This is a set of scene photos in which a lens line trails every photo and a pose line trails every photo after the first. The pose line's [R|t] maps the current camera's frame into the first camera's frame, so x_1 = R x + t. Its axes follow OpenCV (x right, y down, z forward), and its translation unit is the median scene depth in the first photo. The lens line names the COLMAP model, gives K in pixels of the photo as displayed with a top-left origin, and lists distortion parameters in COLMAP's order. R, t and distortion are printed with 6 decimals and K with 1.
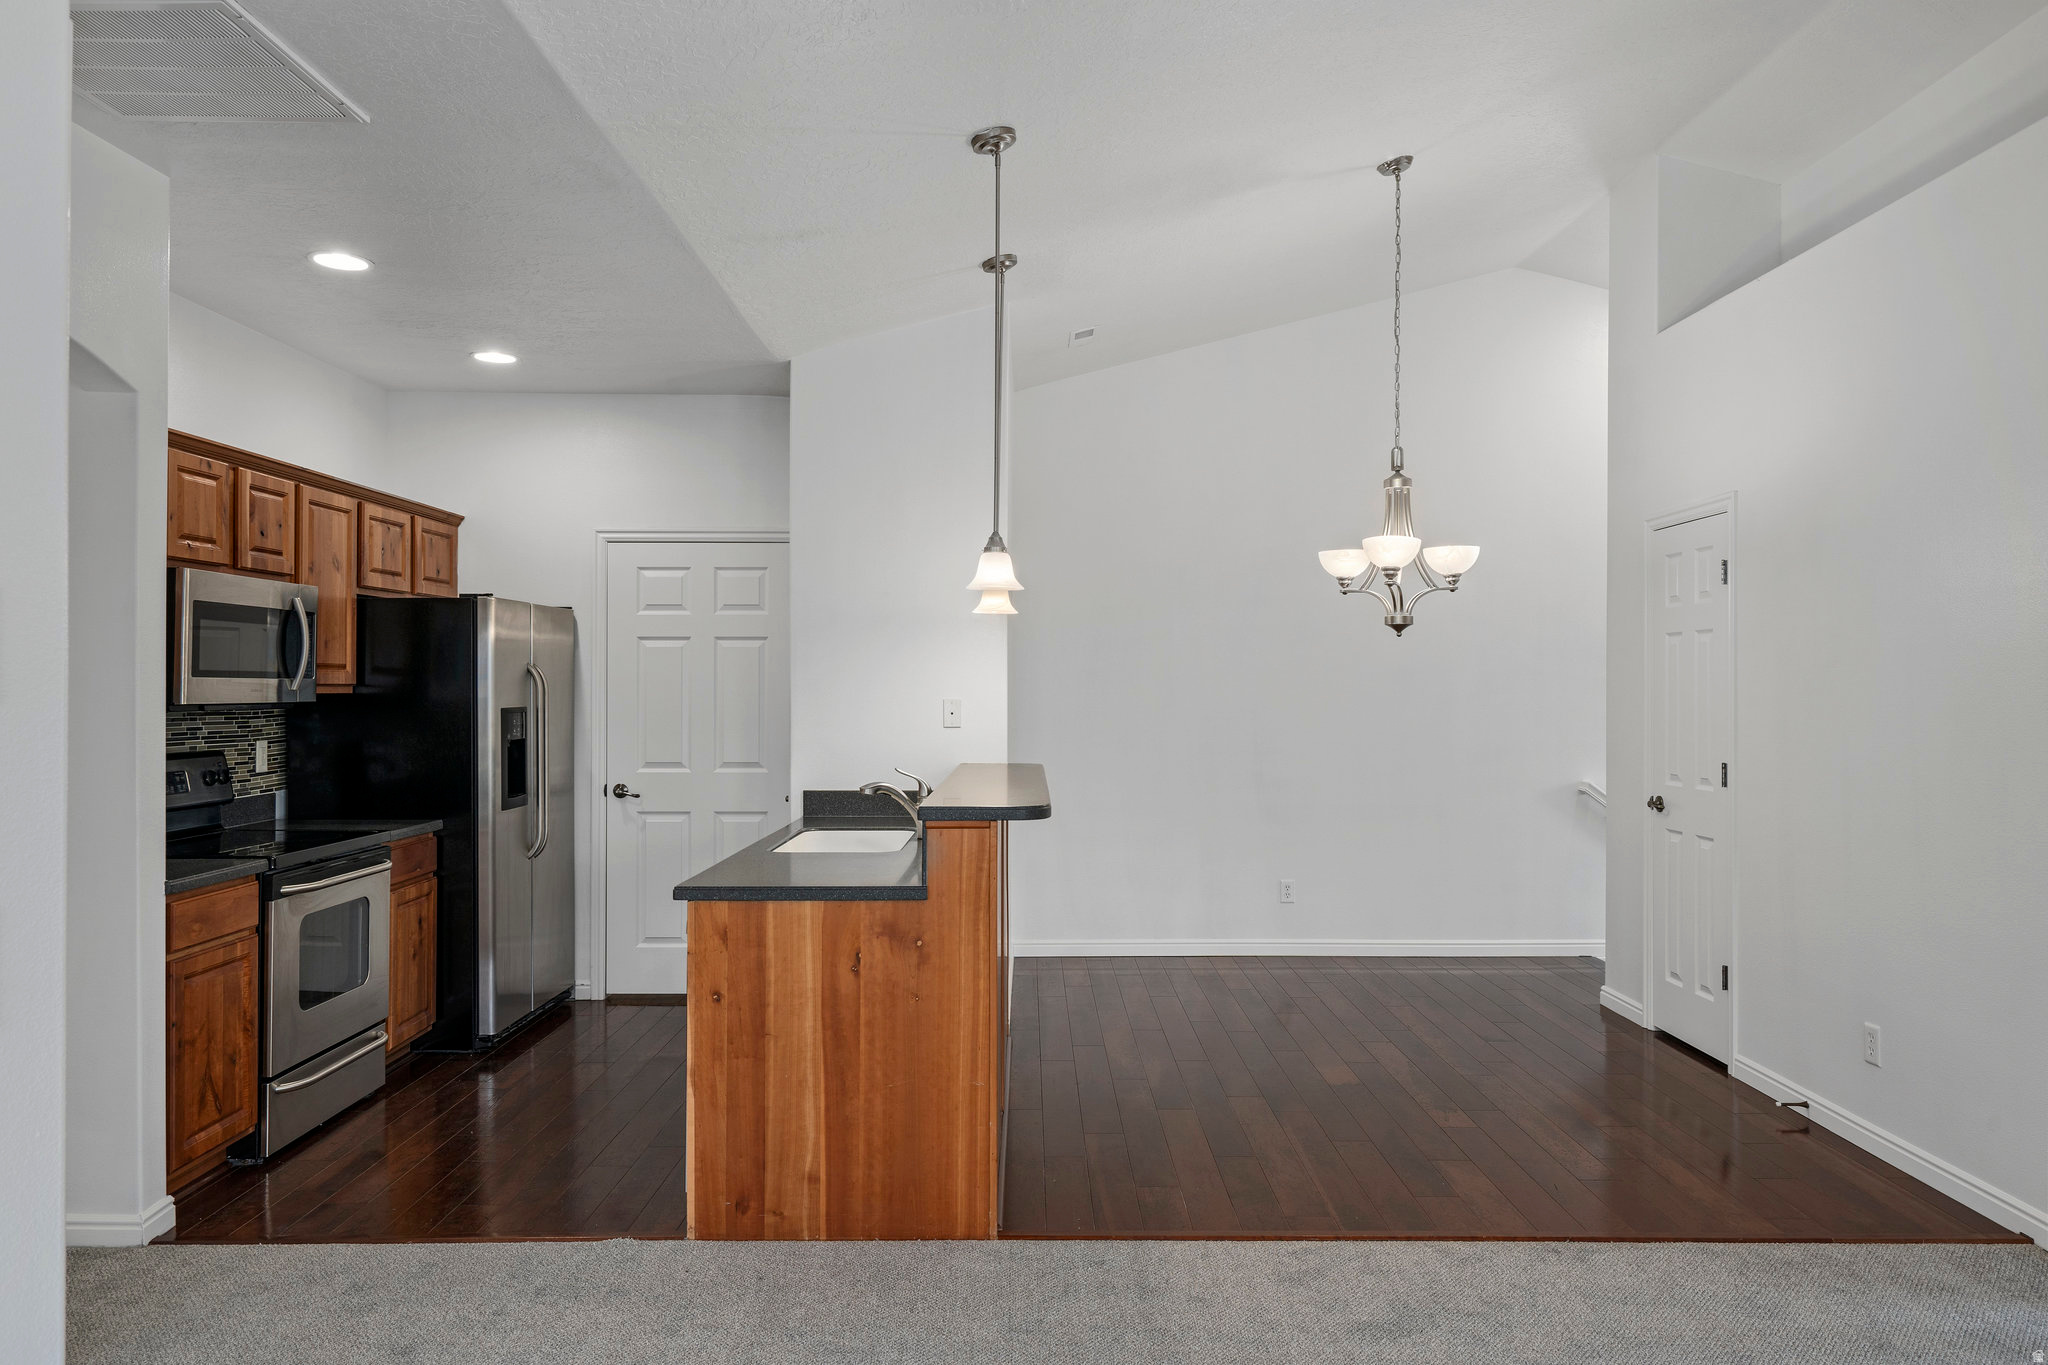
lens RADIAL K [[1404.3, 0, 1024.0], [0, 1404.3, 682.5], [0, 0, 1]] dist [0.003195, 0.000003]
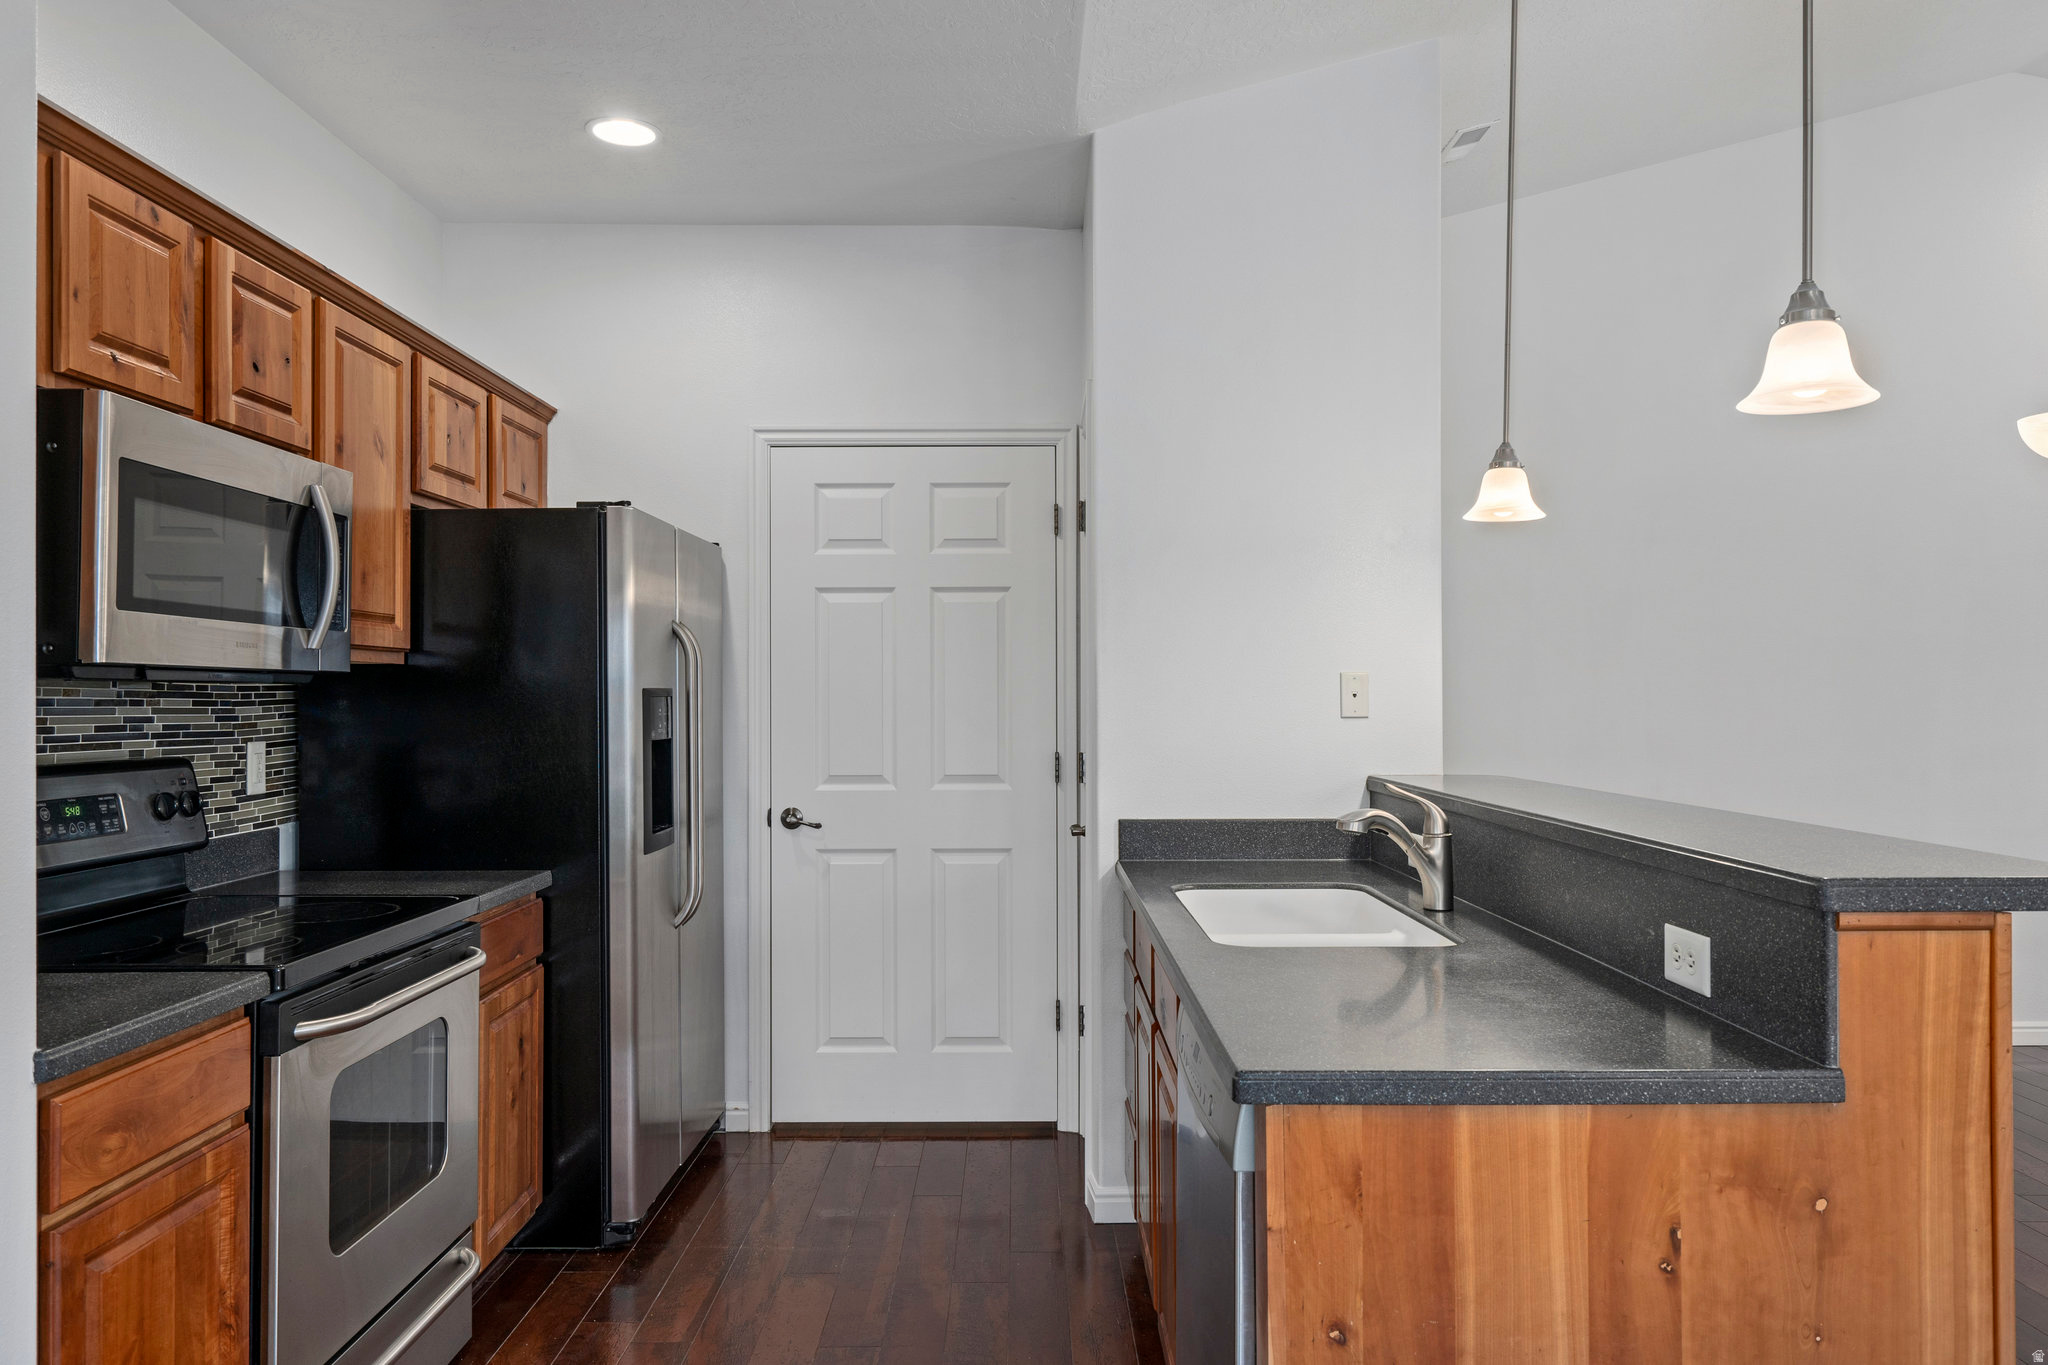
lens RADIAL K [[1428.3, 0, 1020.7], [0, 1428.3, 689.2], [0, 0, 1]] dist [0.002656, 0.003415]
pose [[0.999969, -0.004294, -0.006574, -0.225153], [0.004276, 0.999987, -0.002758, 0.023462], [0.006586, 0.002730, 0.999975, 0.416354]]
